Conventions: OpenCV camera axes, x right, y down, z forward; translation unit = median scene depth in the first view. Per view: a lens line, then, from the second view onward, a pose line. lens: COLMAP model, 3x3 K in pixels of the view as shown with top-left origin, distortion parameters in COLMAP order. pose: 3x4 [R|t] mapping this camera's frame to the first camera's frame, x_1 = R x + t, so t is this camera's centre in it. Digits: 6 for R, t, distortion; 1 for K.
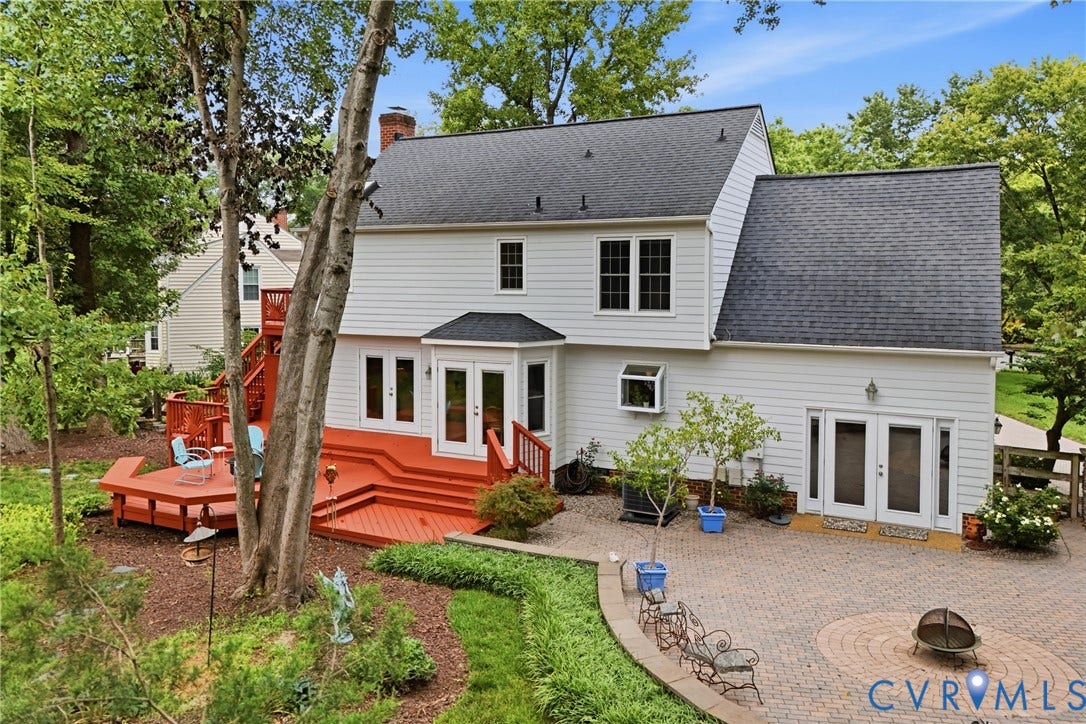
lens RADIAL K [[823.7, 0, 542.8], [0, 823.7, 303.2], [0, 0, 1]] dist [0.047821, -0.018255]
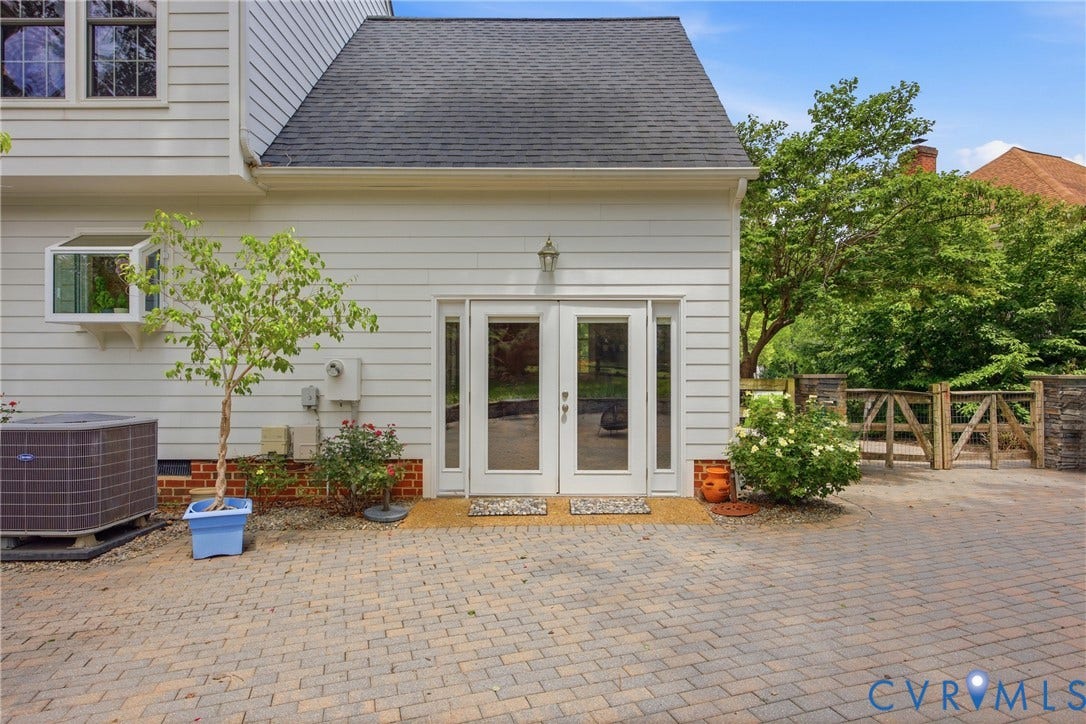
lens RADIAL K [[590.5, 0, 544.0], [0, 590.5, 371.1], [0, 0, 1]] dist [-0.002648, -0.000581]
pose [[0.899193, -0.003366, 0.437539, 0.216892], [0.022862, 0.998966, -0.039299, 0.193129], [-0.436954, 0.045341, 0.898340, 0.639961]]
